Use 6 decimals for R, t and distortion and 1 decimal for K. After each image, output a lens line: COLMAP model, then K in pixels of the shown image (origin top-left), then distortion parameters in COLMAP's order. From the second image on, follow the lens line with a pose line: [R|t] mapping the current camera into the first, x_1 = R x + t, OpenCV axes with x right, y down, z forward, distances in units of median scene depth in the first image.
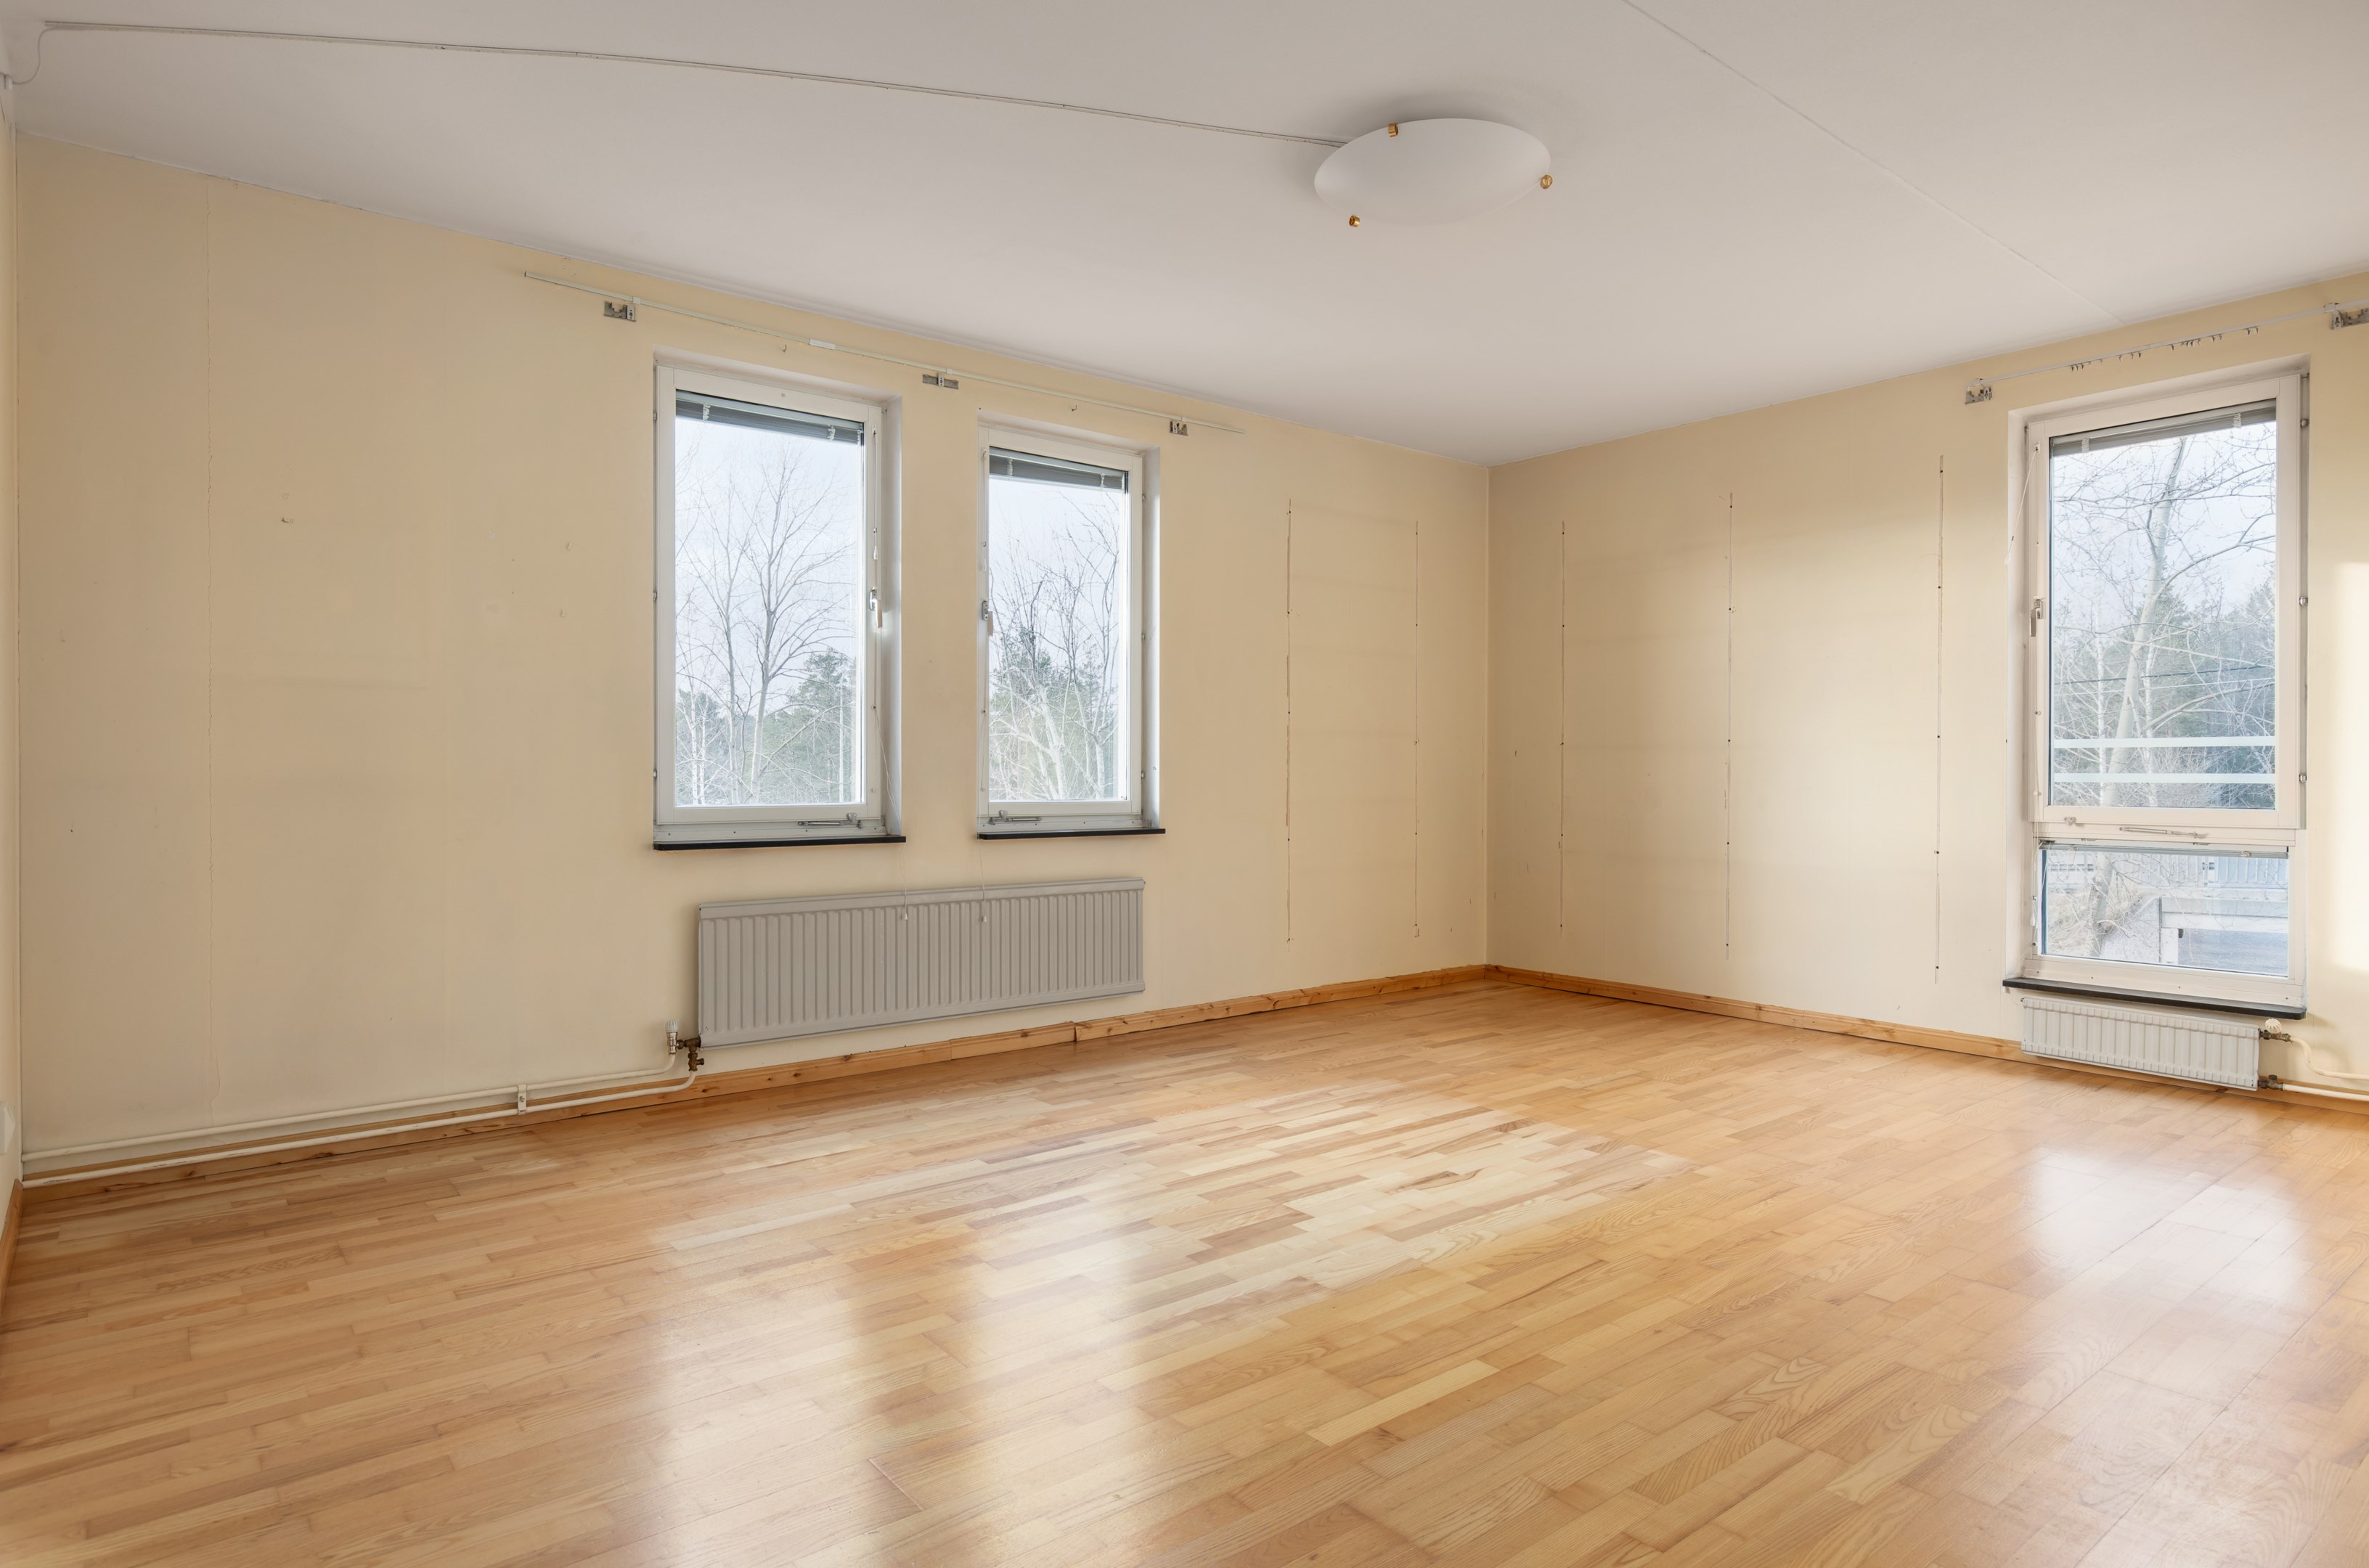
lens RADIAL K [[1357.3, 0, 1225.2], [0, 1357.3, 776.2], [0, 0, 1]] dist [0.013275, -0.000042]
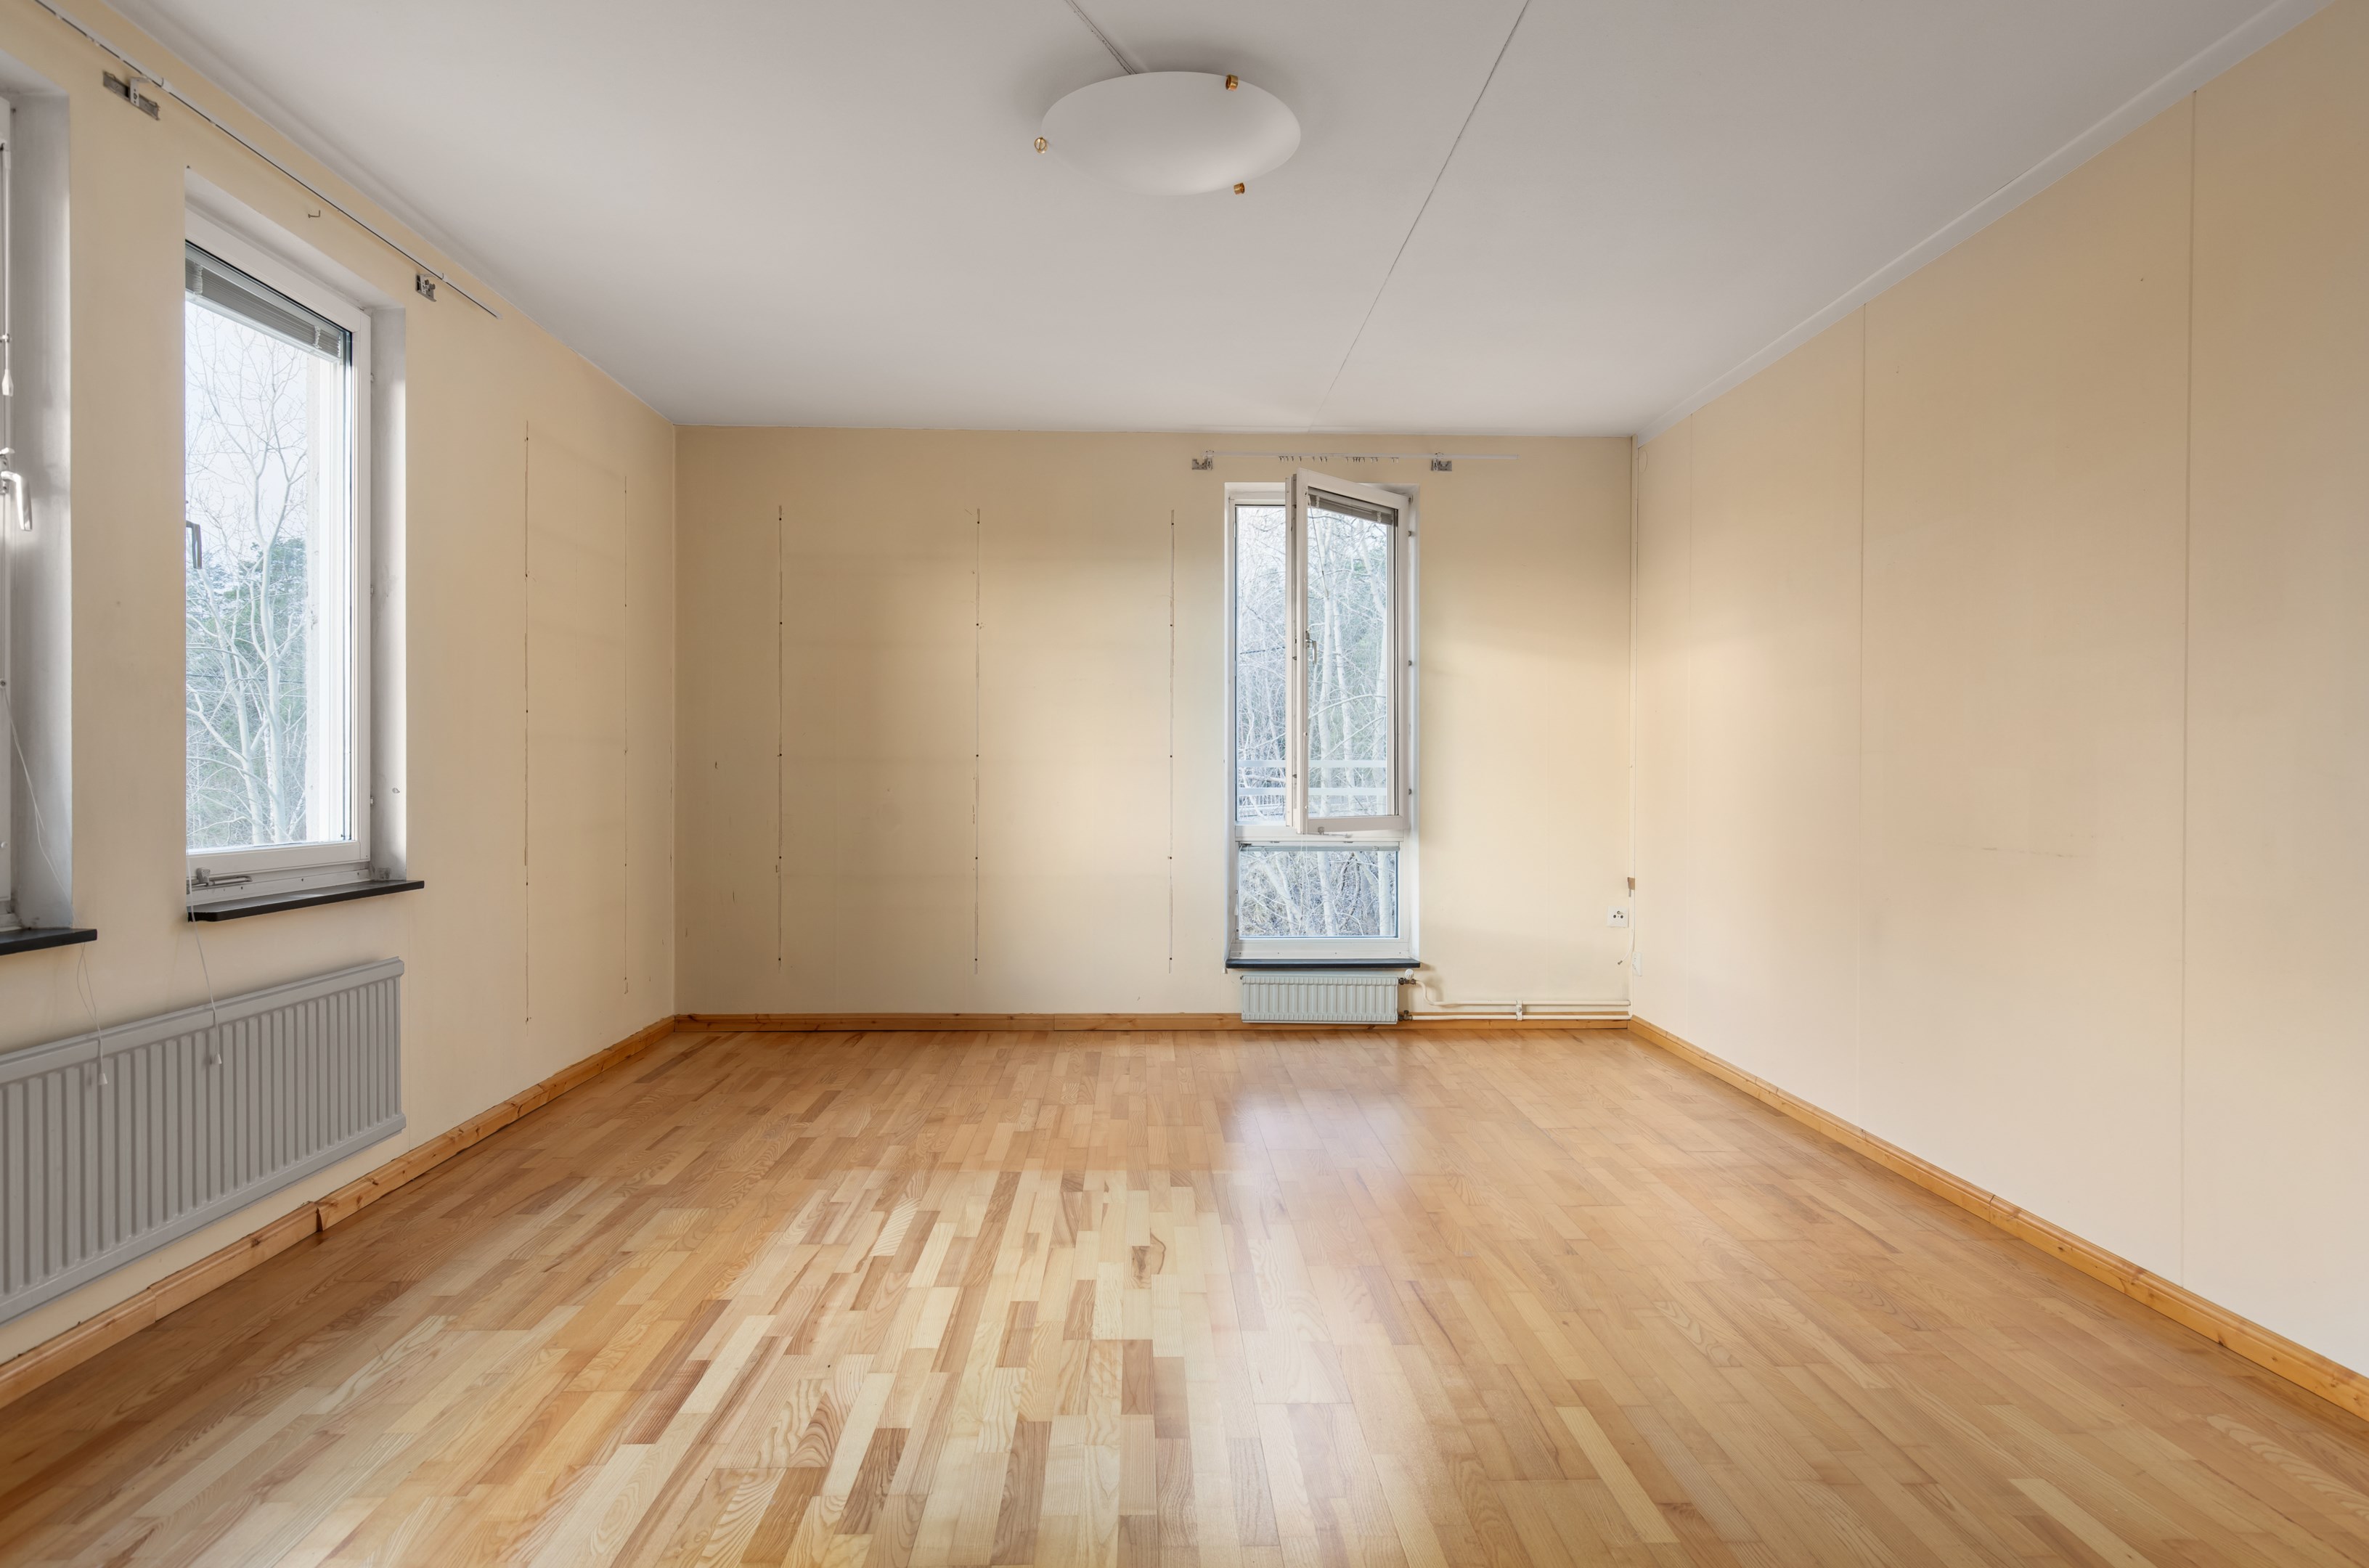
lens RADIAL K [[1357.3, 0, 1203.4], [0, 1357.3, 773.9], [0, 0, 1]] dist [0.013275, -0.000042]
pose [[0.595505, -0.001046, 0.803351, -0.431029], [-0.000529, 0.999998, 0.001694, -0.018758], [-0.803352, -0.001434, 0.595503, 0.348593]]
